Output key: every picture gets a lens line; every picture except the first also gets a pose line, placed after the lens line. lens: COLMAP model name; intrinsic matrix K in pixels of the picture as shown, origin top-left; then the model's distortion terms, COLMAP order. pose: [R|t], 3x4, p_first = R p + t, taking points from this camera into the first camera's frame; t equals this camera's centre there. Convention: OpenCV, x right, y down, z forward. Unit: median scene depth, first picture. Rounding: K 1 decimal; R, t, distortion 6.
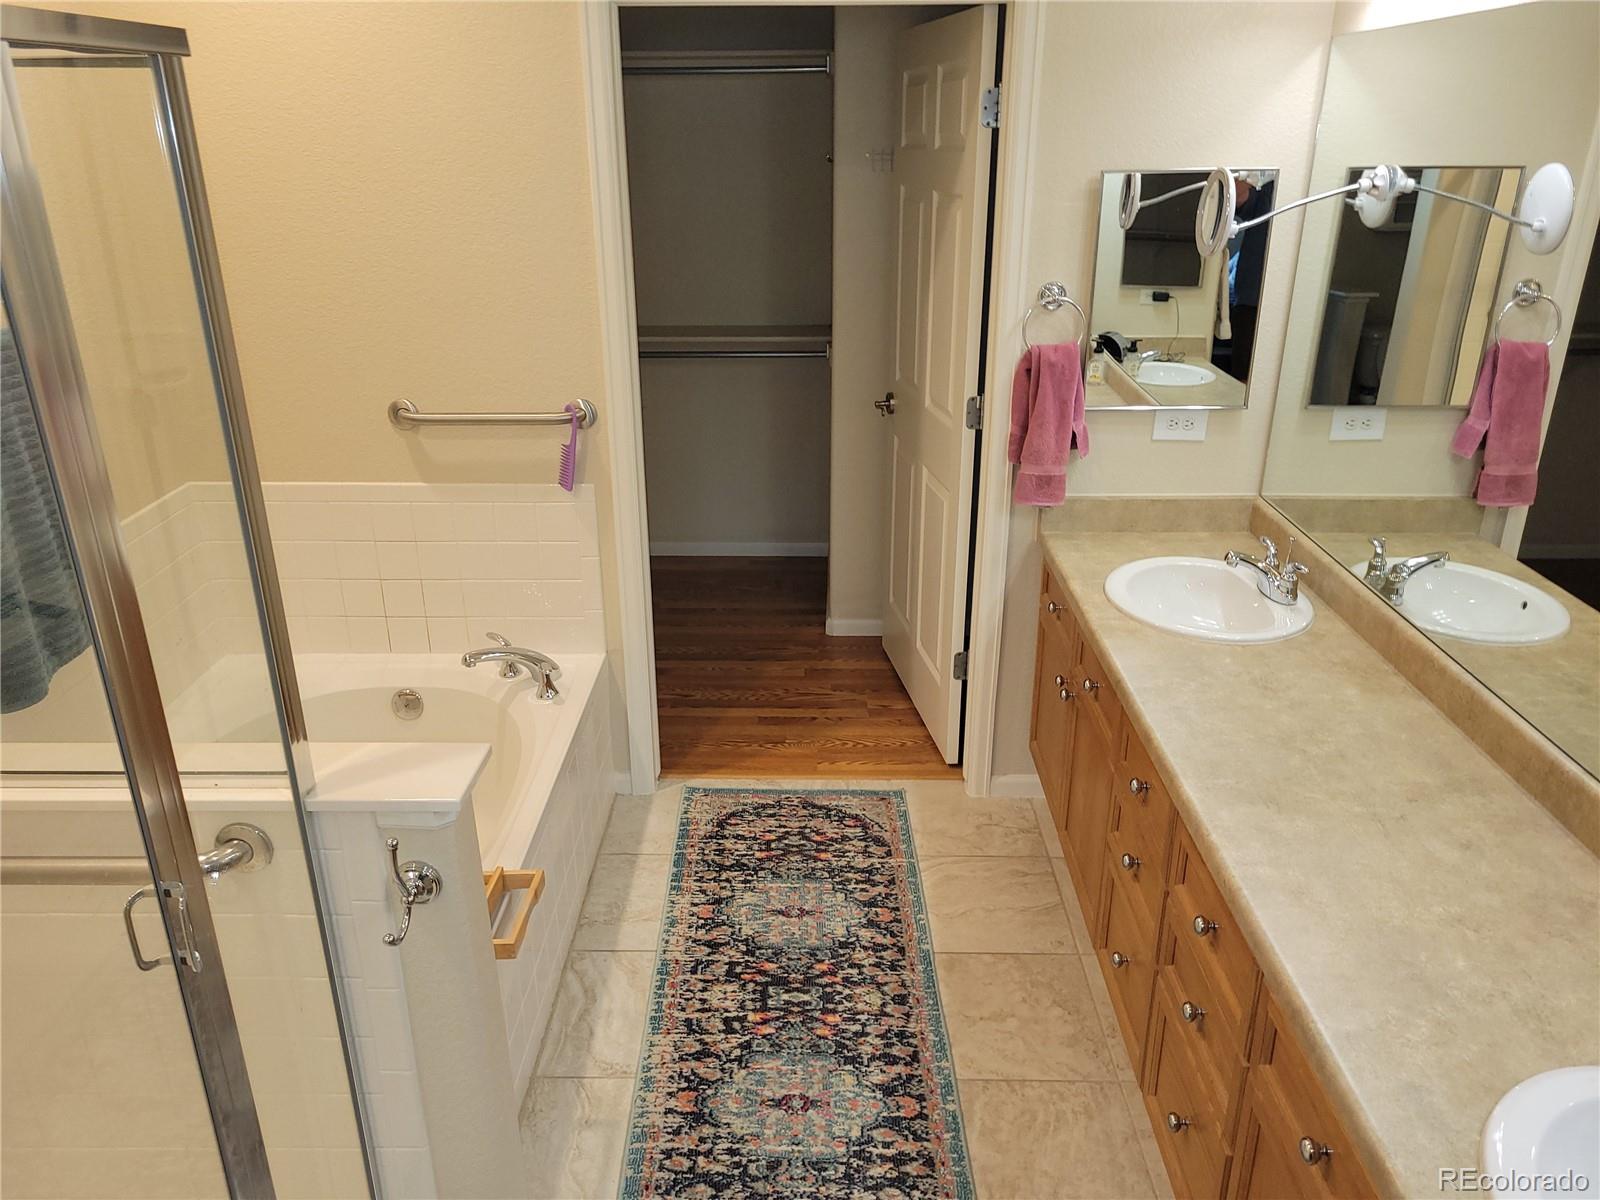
lens RADIAL K [[1180.9, 0, 785.1], [0, 1180.9, 601.4], [0, 0, 1]] dist [0.049945, -0.027354]
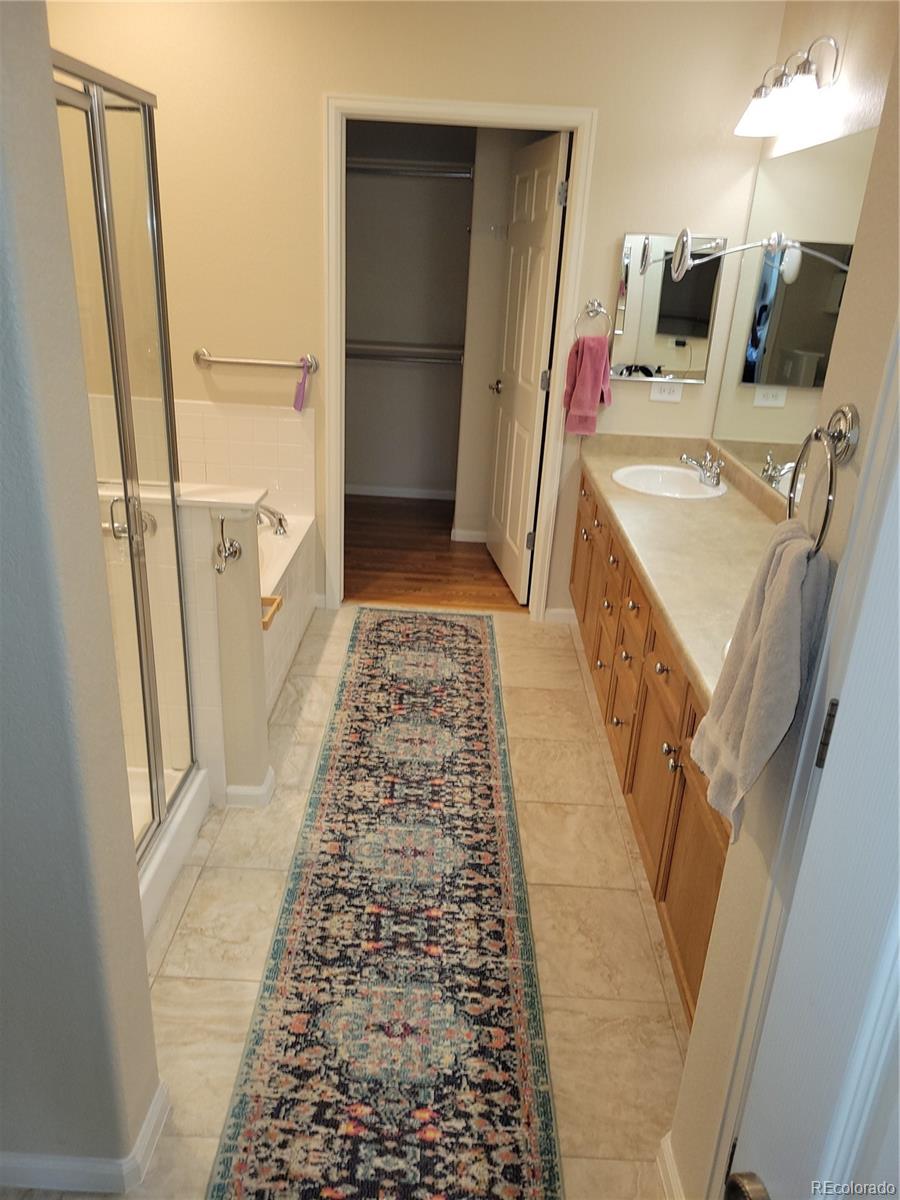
lens RADIAL K [[885.6, 0, 440.7], [0, 885.6, 600.7], [0, 0, 1]] dist [0.049945, -0.027354]
pose [[0.998393, 0.054471, 0.015633, 0.010525], [-0.054440, 0.998514, -0.002408, 0.165797], [-0.015741, 0.001553, 0.999875, -0.251862]]
